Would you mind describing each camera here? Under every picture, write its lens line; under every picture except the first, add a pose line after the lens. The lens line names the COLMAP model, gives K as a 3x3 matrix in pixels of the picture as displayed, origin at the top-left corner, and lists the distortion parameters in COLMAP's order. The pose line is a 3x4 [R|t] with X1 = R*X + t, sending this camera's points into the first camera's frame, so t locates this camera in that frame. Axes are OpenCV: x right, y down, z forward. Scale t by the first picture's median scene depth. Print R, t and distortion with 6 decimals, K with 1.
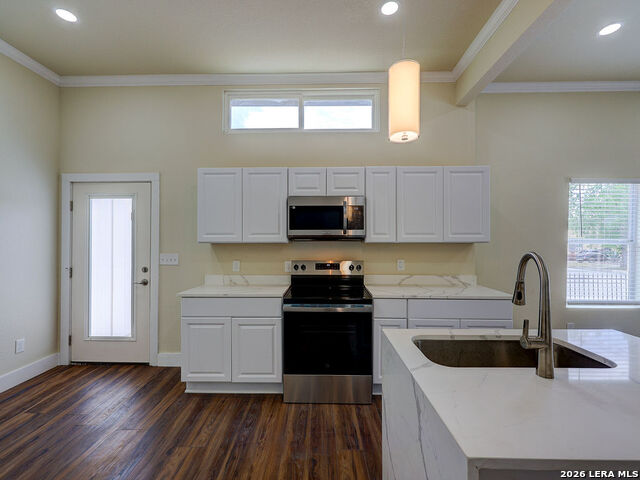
lens RADIAL K [[288.3, 0, 319.1], [0, 288.3, 242.0], [0, 0, 1]] dist [0.000585, -0.000087]
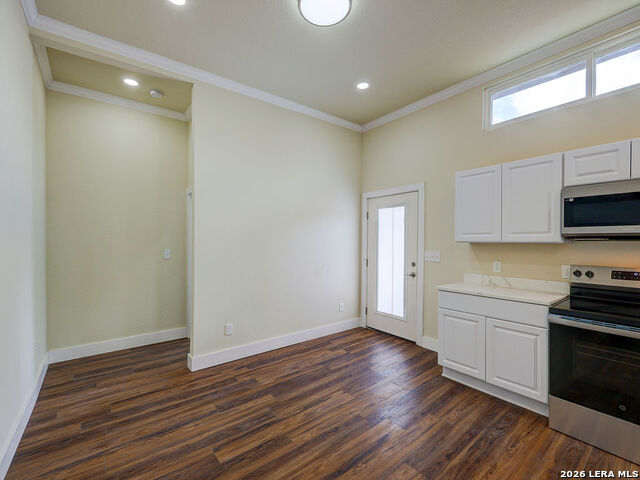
lens RADIAL K [[288.3, 0, 319.1], [0, 288.3, 242.0], [0, 0, 1]] dist [0.000585, -0.000087]
pose [[0.624166, 0.004737, -0.781277, 0.101078], [-0.002005, 0.999988, 0.004461, -0.001831], [0.781289, -0.001217, 0.624168, -0.067292]]
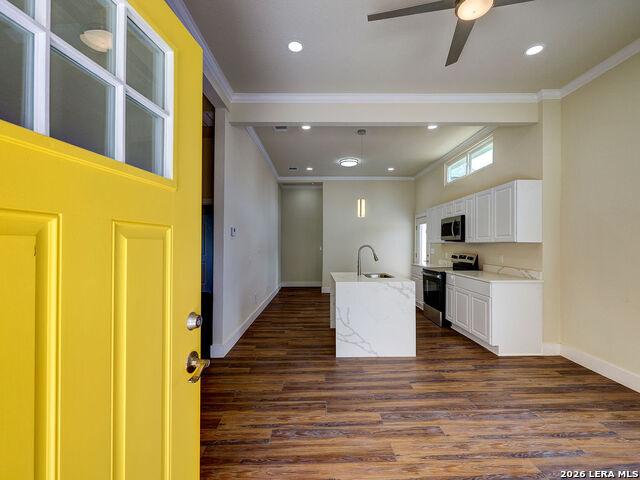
lens RADIAL K [[288.3, 0, 319.1], [0, 288.3, 242.0], [0, 0, 1]] dist [0.000585, -0.000087]
pose [[0.035724, -0.006848, -0.999338, 1.680303], [-0.006031, 0.999957, -0.007068, 0.014391], [0.999344, 0.006279, 0.035681, 0.101549]]
